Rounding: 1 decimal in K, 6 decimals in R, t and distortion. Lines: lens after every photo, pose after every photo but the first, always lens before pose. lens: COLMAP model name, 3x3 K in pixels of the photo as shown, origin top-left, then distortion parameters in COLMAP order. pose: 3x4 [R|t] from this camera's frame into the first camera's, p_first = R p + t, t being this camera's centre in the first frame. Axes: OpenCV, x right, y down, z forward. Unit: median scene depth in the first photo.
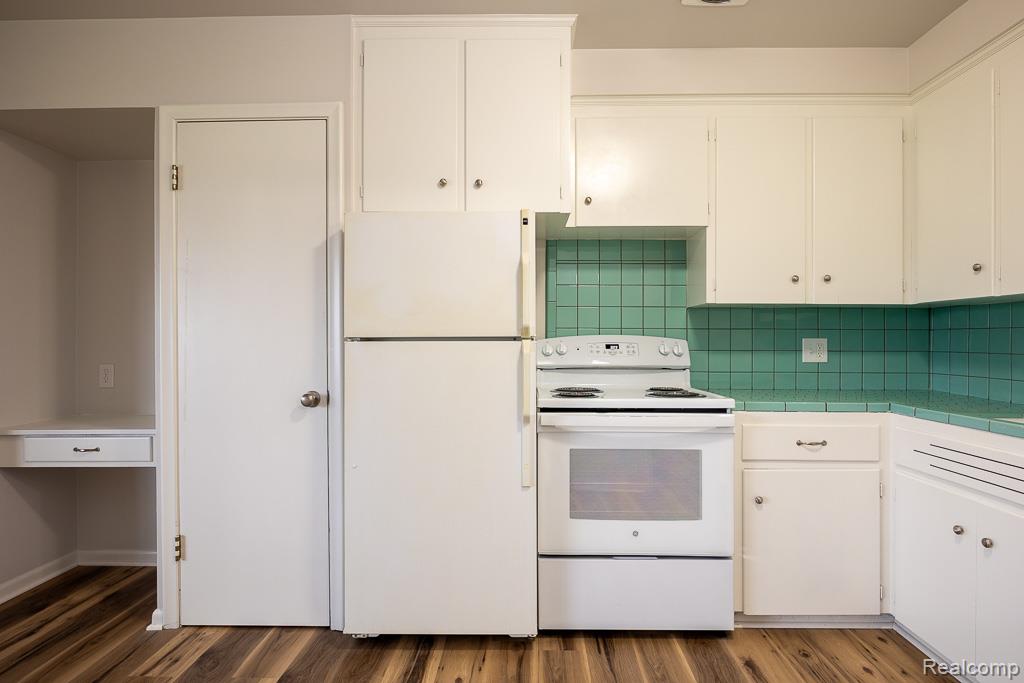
lens RADIAL K [[531.4, 0, 512.0], [0, 531.4, 341.5], [0, 0, 1]] dist [-0.004962, -0.001133]
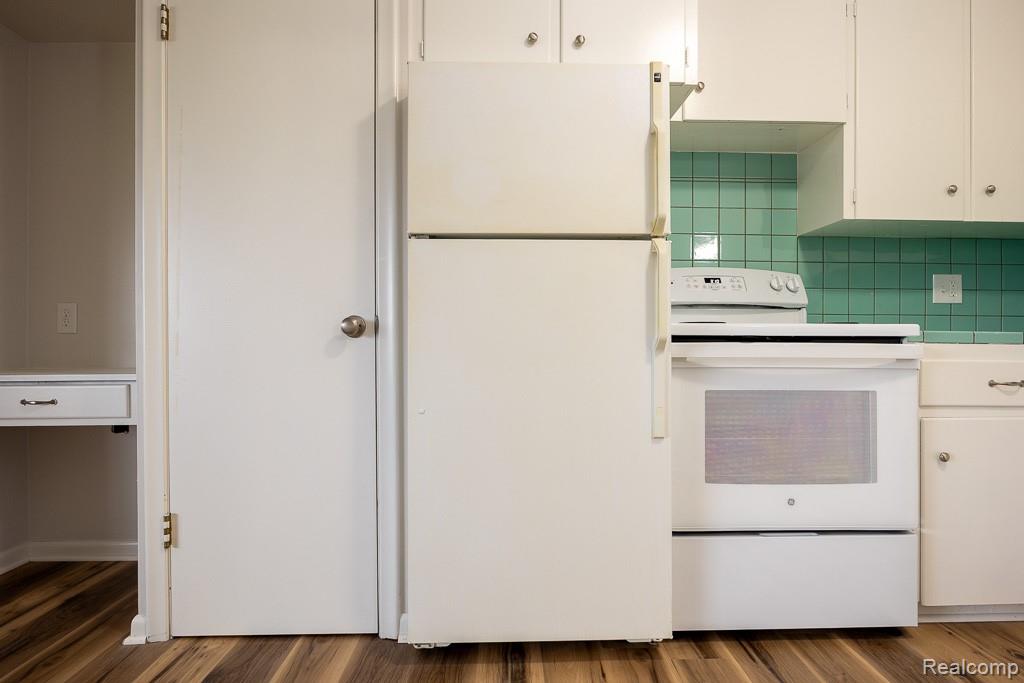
lens RADIAL K [[531.4, 0, 512.0], [0, 531.4, 341.5], [0, 0, 1]] dist [-0.004962, -0.001133]
pose [[0.999001, 0.002281, 0.044630, -0.190584], [-0.002333, 0.999997, 0.001120, 0.127566], [-0.044627, -0.001223, 0.999003, 0.251064]]
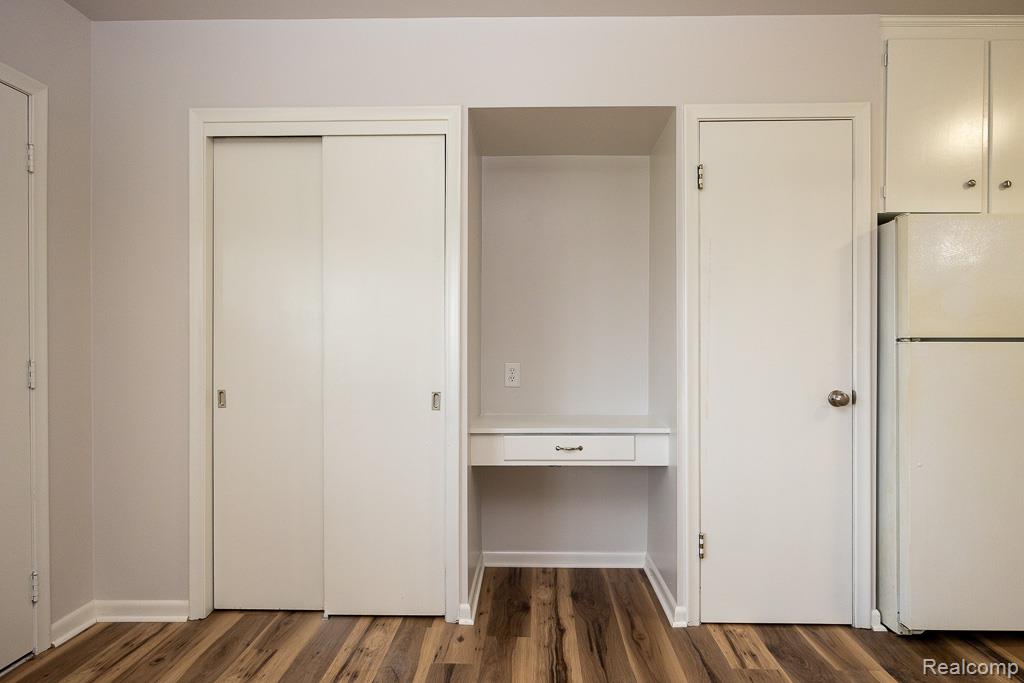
lens RADIAL K [[583.0, 0, 512.0], [0, 583.0, 341.5], [0, 0, 1]] dist [0.000597, -0.001502]
pose [[0.999948, 0.004369, -0.009177, -0.982759], [-0.004309, 0.999969, 0.006550, -0.004812], [0.009205, -0.006510, 0.999936, -0.110289]]
